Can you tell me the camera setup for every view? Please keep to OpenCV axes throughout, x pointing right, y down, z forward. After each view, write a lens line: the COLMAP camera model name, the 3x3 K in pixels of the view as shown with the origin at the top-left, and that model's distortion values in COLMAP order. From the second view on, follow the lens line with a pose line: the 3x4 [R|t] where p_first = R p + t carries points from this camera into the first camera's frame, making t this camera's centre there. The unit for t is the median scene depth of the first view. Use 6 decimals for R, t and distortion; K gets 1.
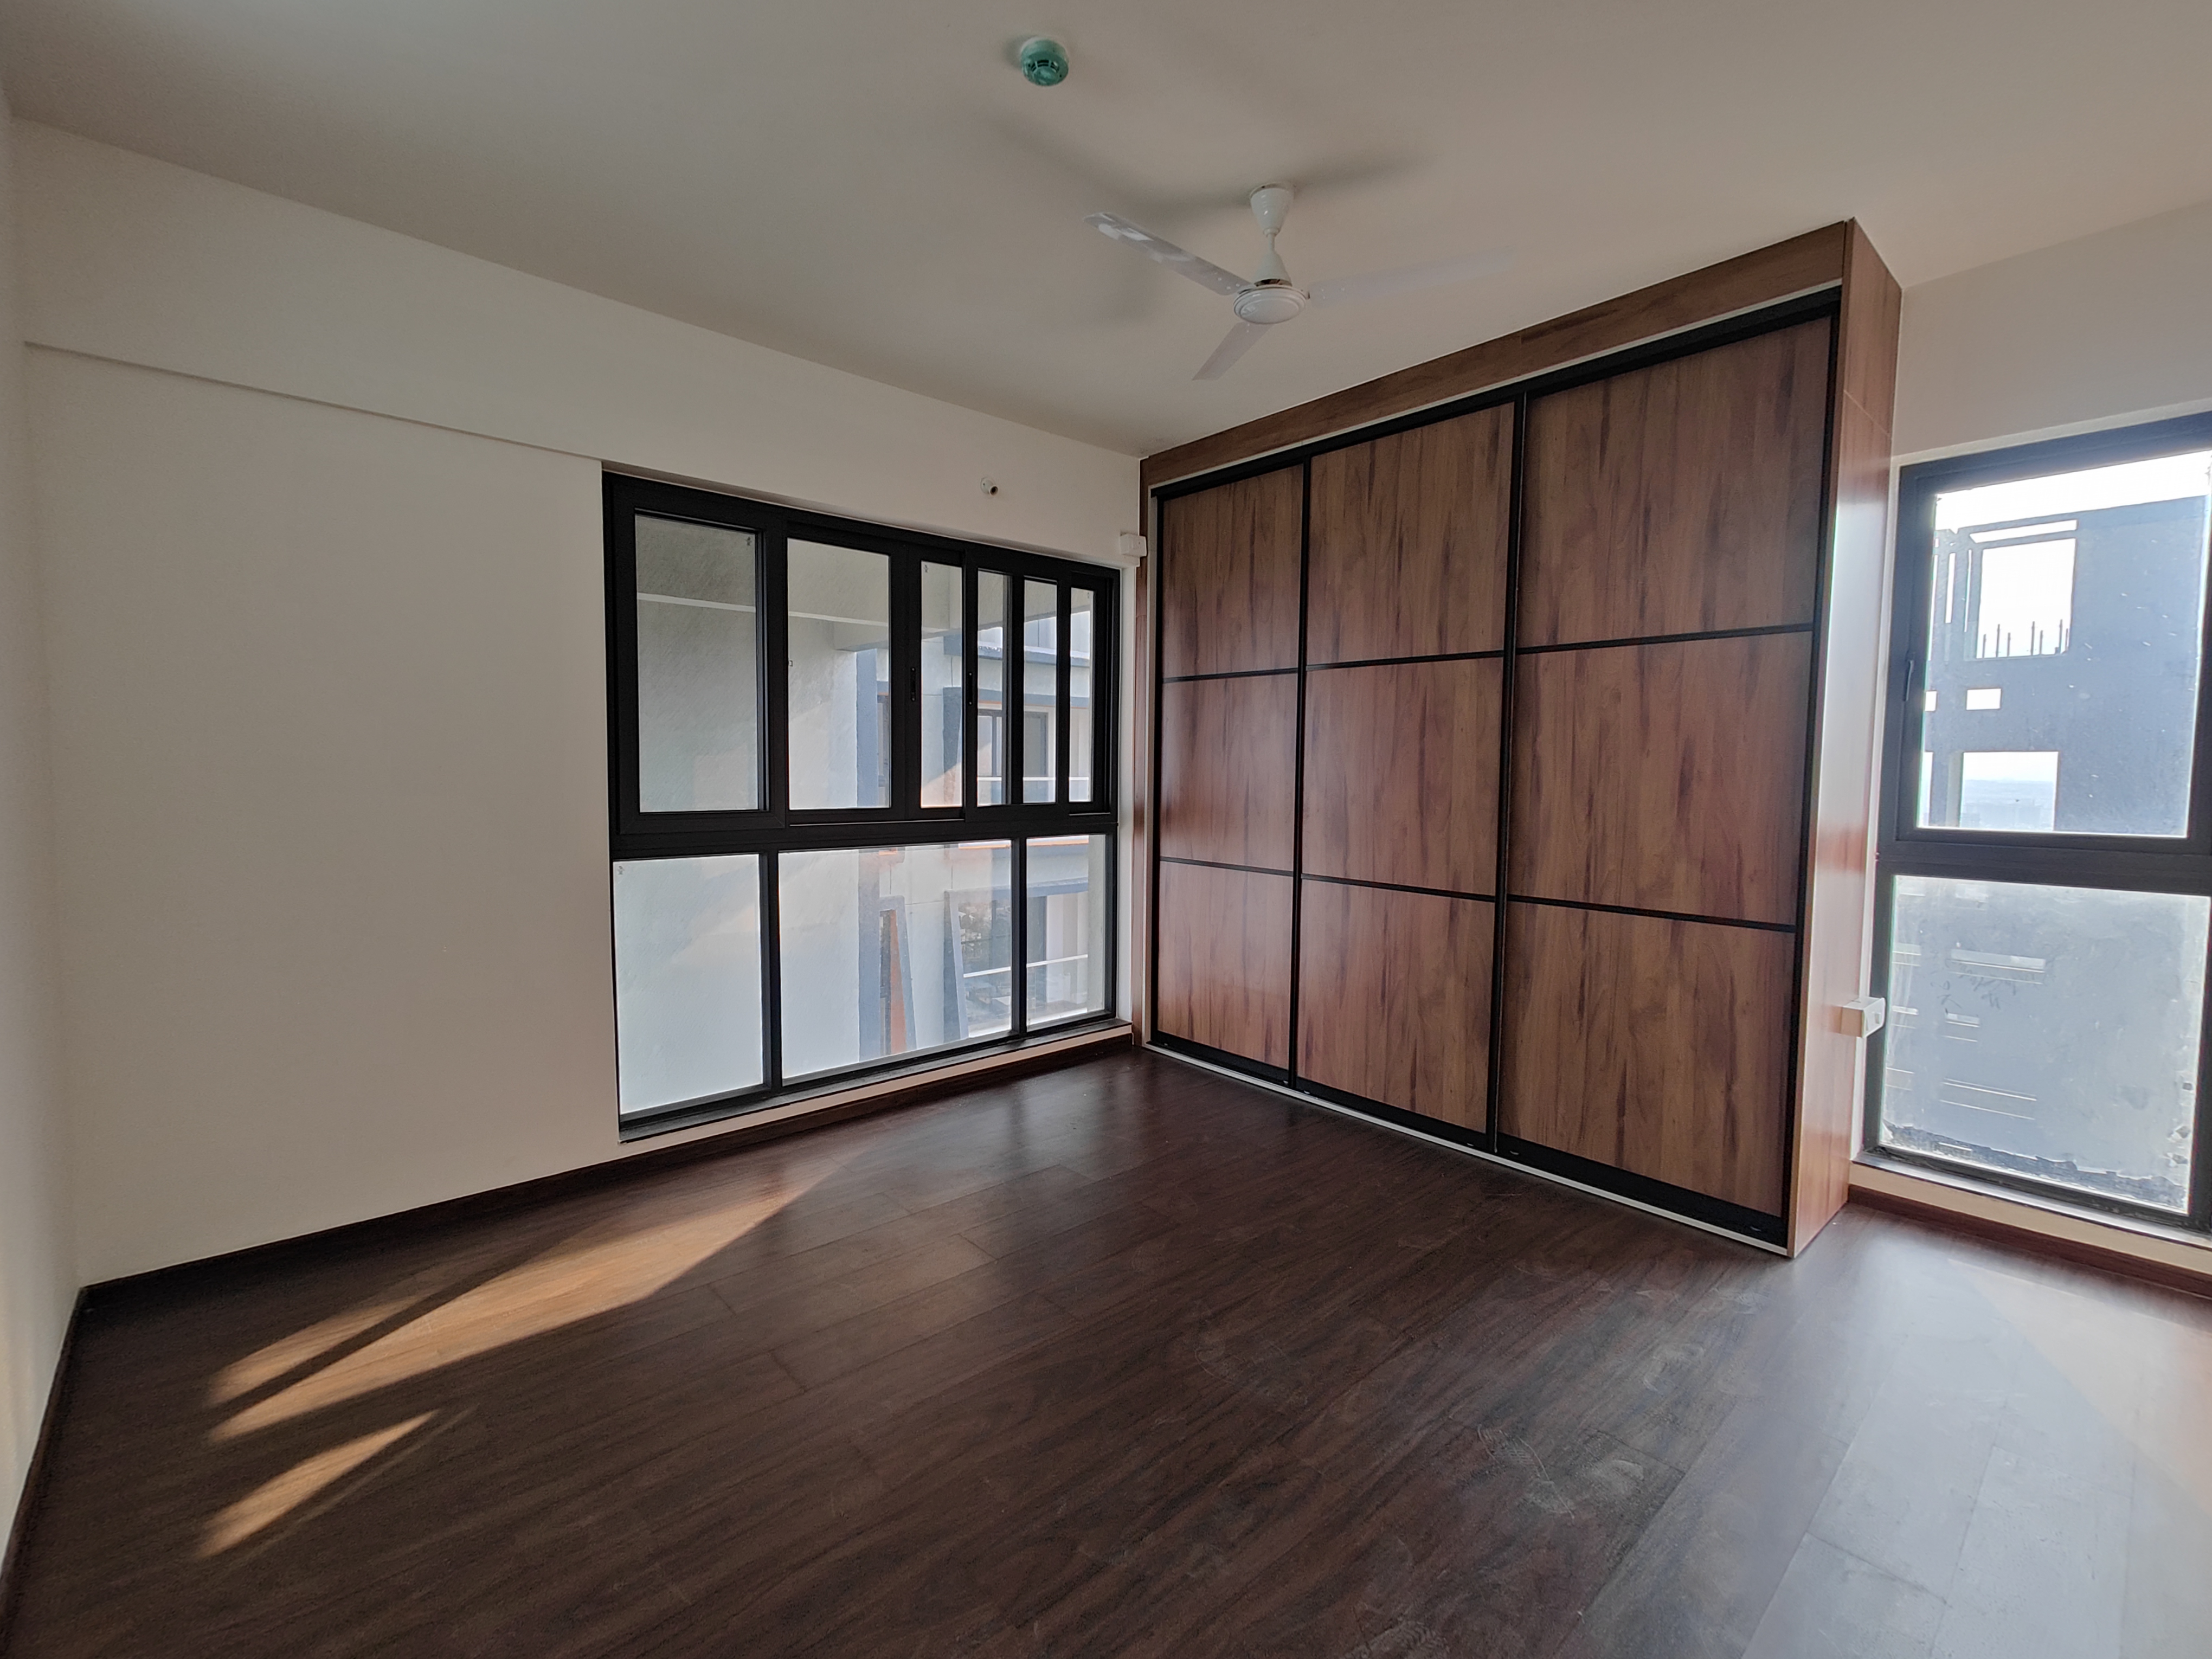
lens RADIAL K [[974.5, 0, 1120.5], [0, 974.5, 836.9], [0, 0, 1]] dist [0.011766, -0.001356]
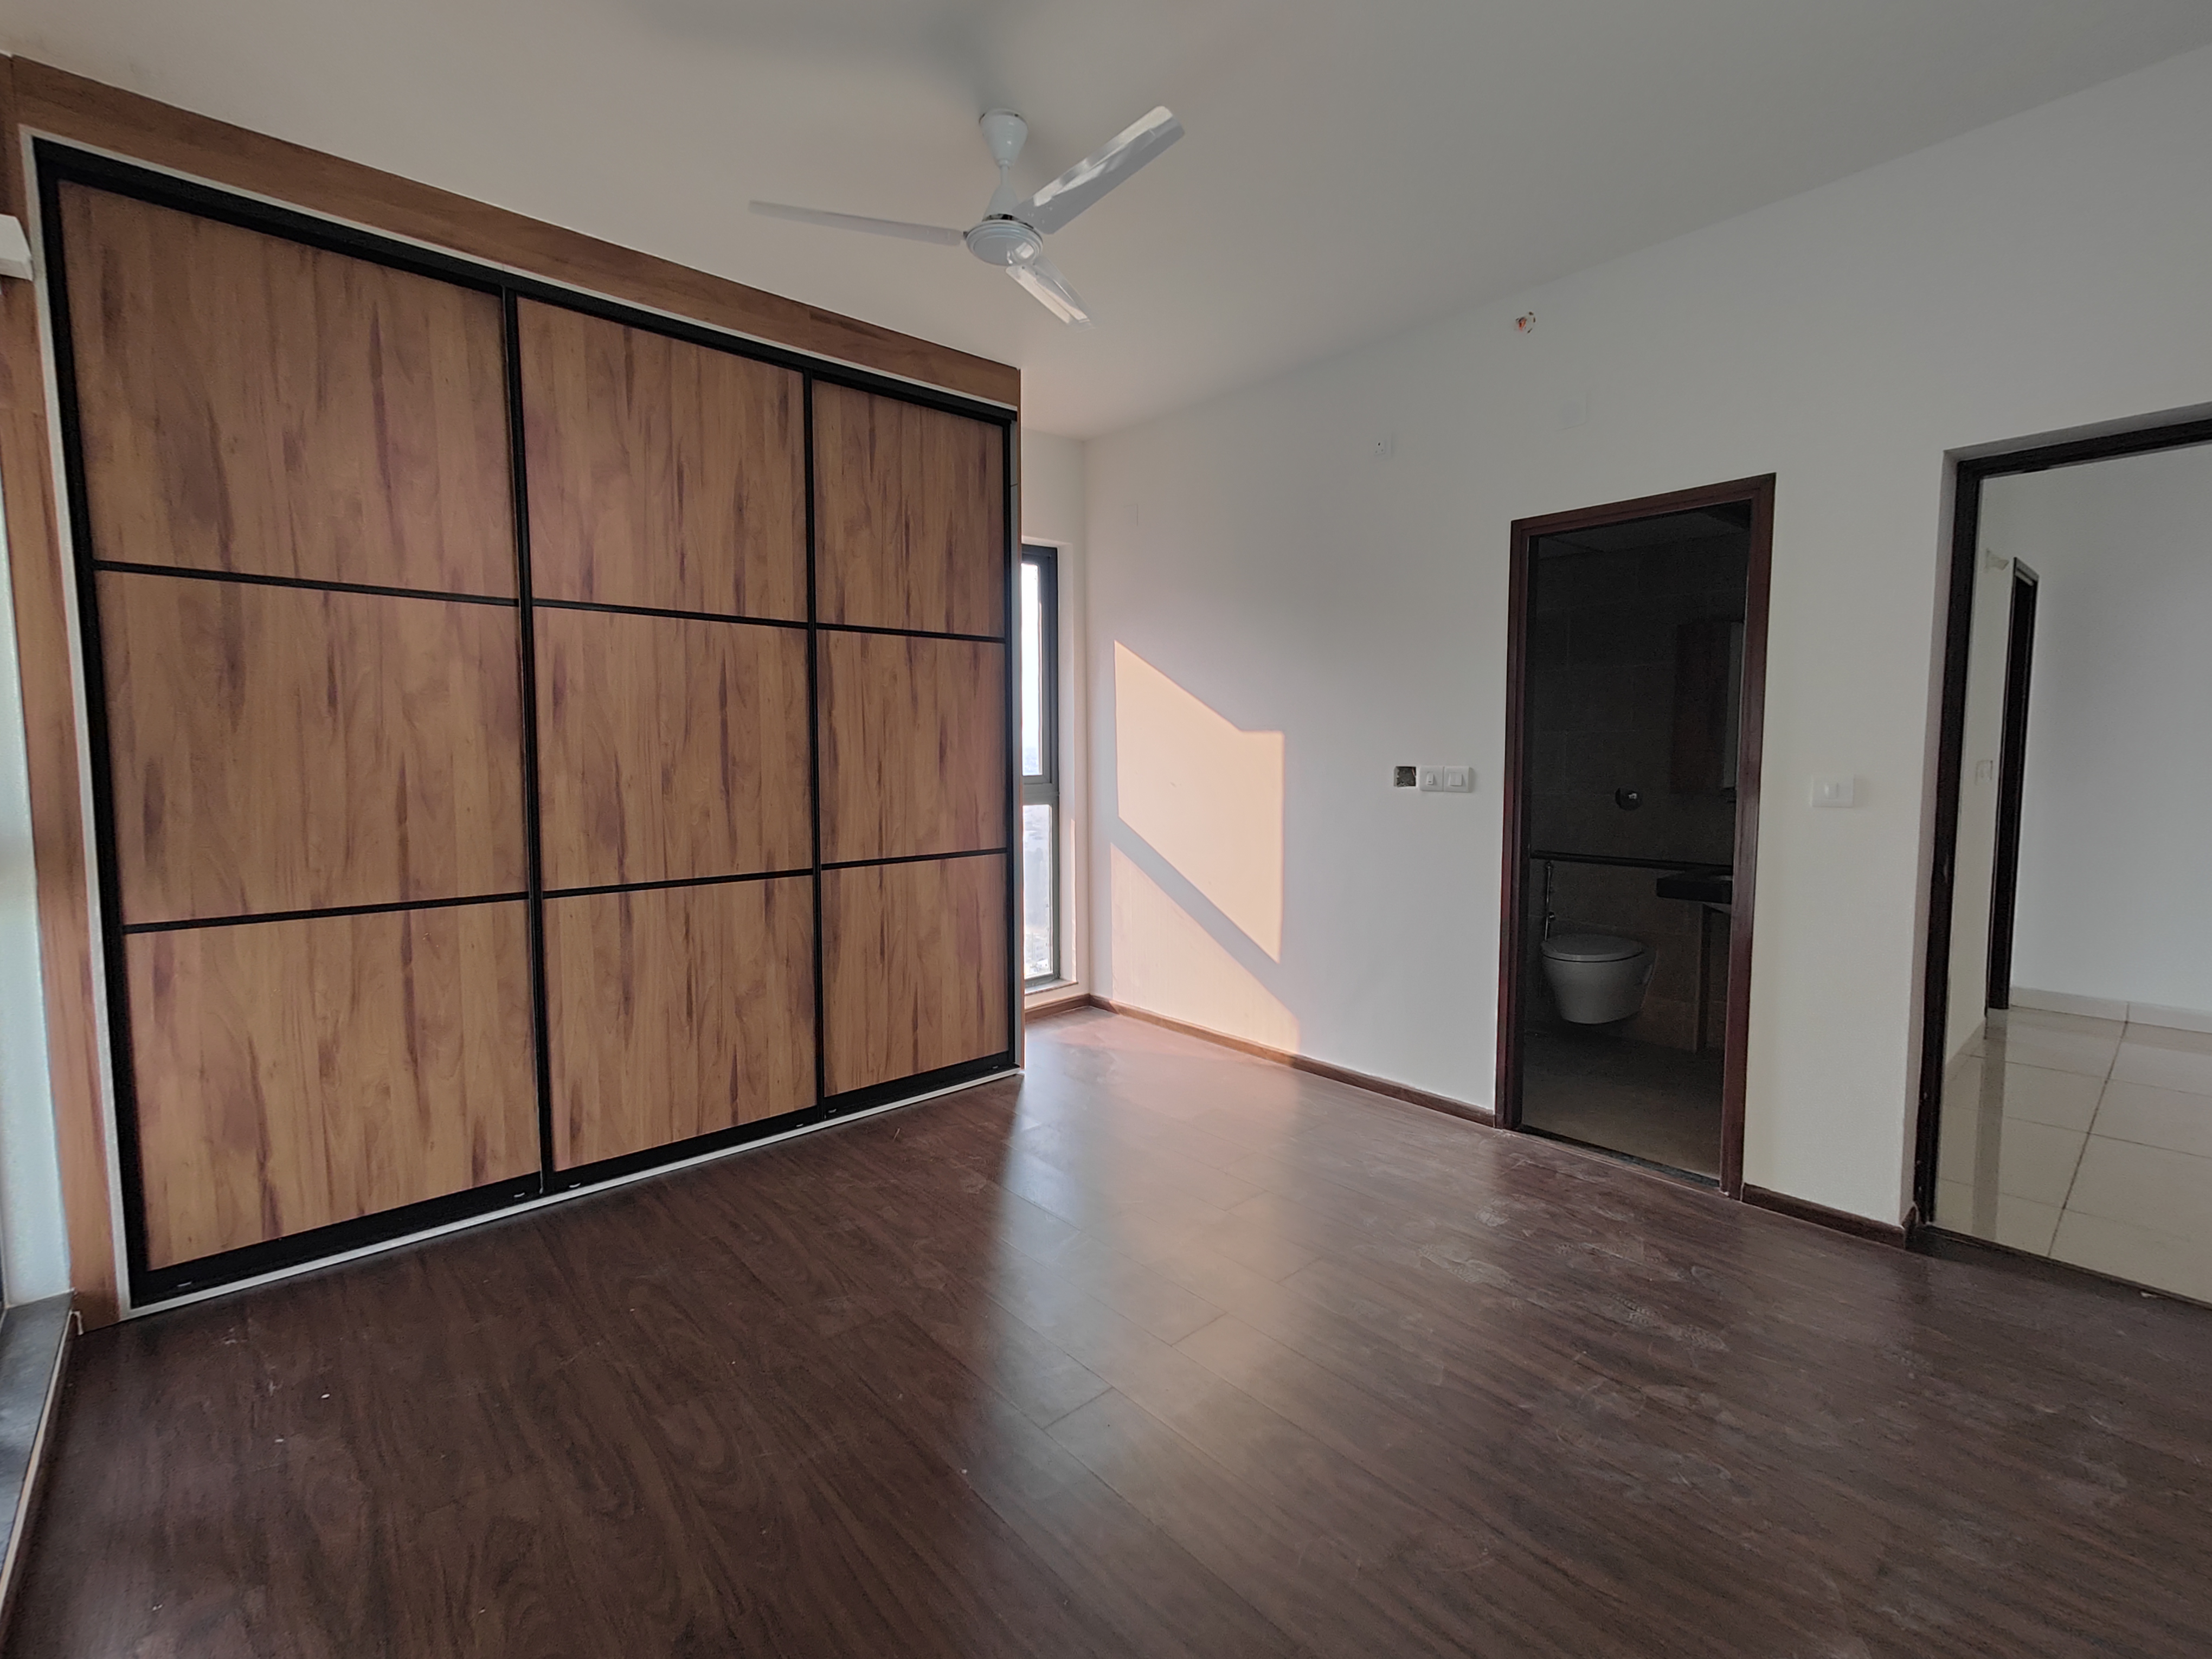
lens RADIAL K [[974.5, 0, 1101.2], [0, 974.5, 822.6], [0, 0, 1]] dist [0.011766, -0.001356]
pose [[0.021005, -0.097089, 0.995054, -0.603140], [0.071720, 0.992856, 0.095361, -0.060369], [-0.997204, 0.069362, 0.027818, 0.673562]]
